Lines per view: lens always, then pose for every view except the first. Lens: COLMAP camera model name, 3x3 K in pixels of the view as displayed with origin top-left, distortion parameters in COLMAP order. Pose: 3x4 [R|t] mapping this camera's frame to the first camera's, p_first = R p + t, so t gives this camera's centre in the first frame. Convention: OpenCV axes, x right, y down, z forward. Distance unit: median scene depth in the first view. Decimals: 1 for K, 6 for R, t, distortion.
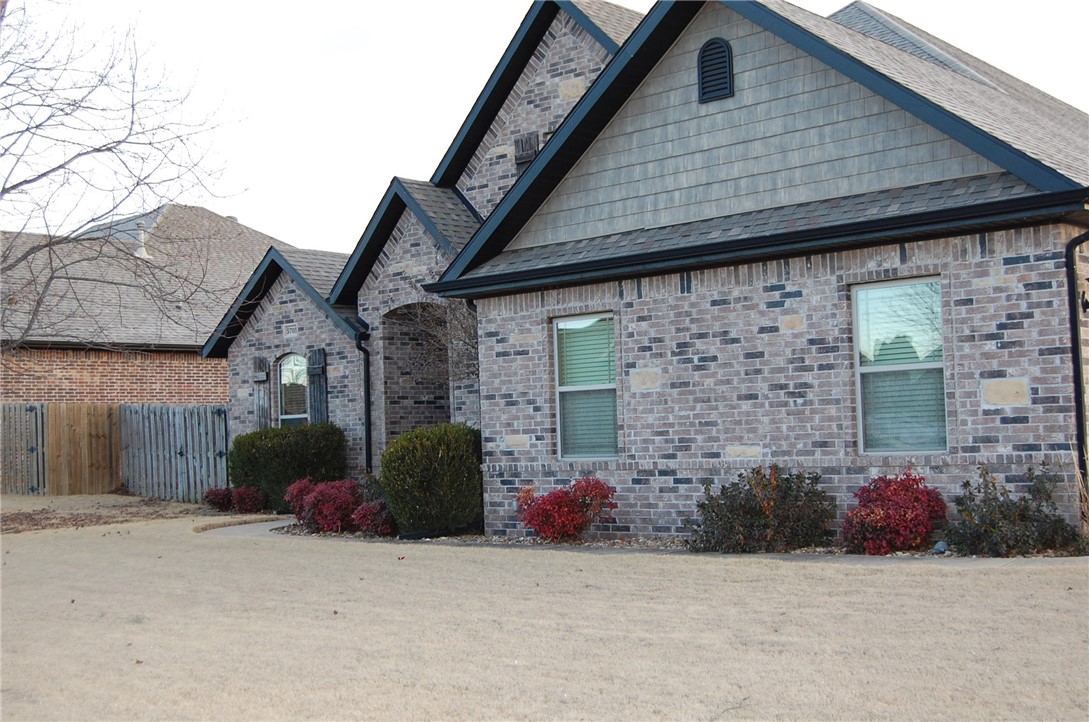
lens RADIAL K [[1339.7, 0, 550.3], [0, 1339.7, 356.6], [0, 0, 1]] dist [-0.051041, 0.000000]
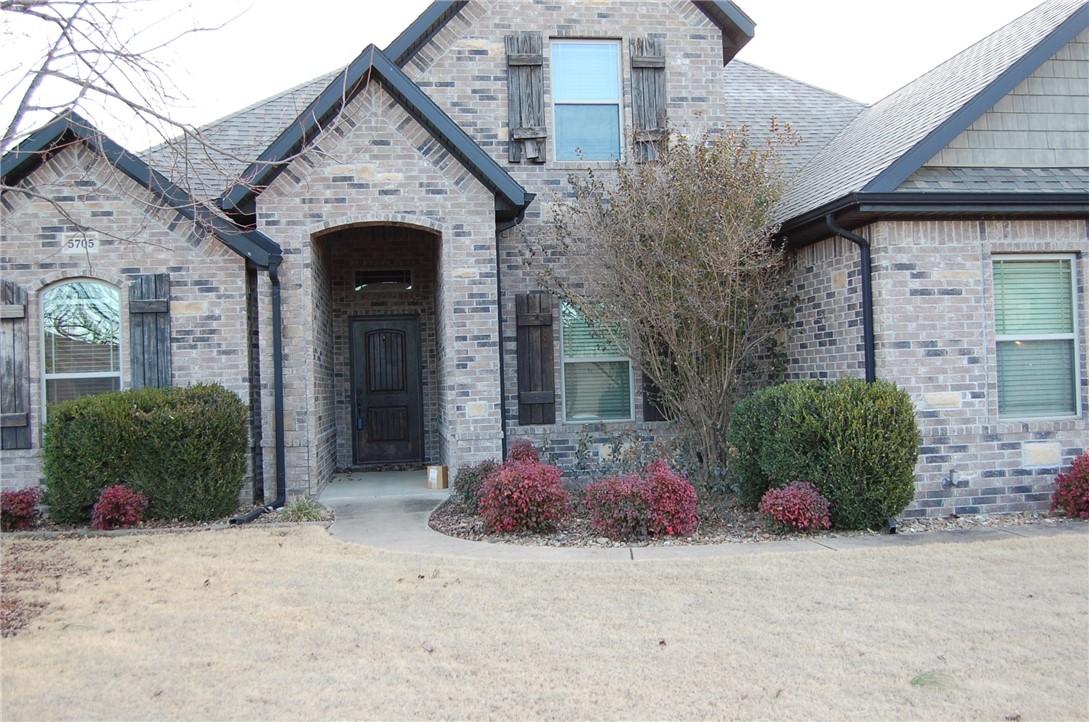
lens RADIAL K [[1083.6, 0, 549.6], [0, 1083.6, 361.1], [0, 0, 1]] dist [-0.063723, 0.000000]
pose [[0.648818, 0.028875, 0.760395, -0.680795], [-0.034086, 0.999380, -0.008866, 0.053709], [-0.760180, -0.020166, 0.649400, 0.756851]]
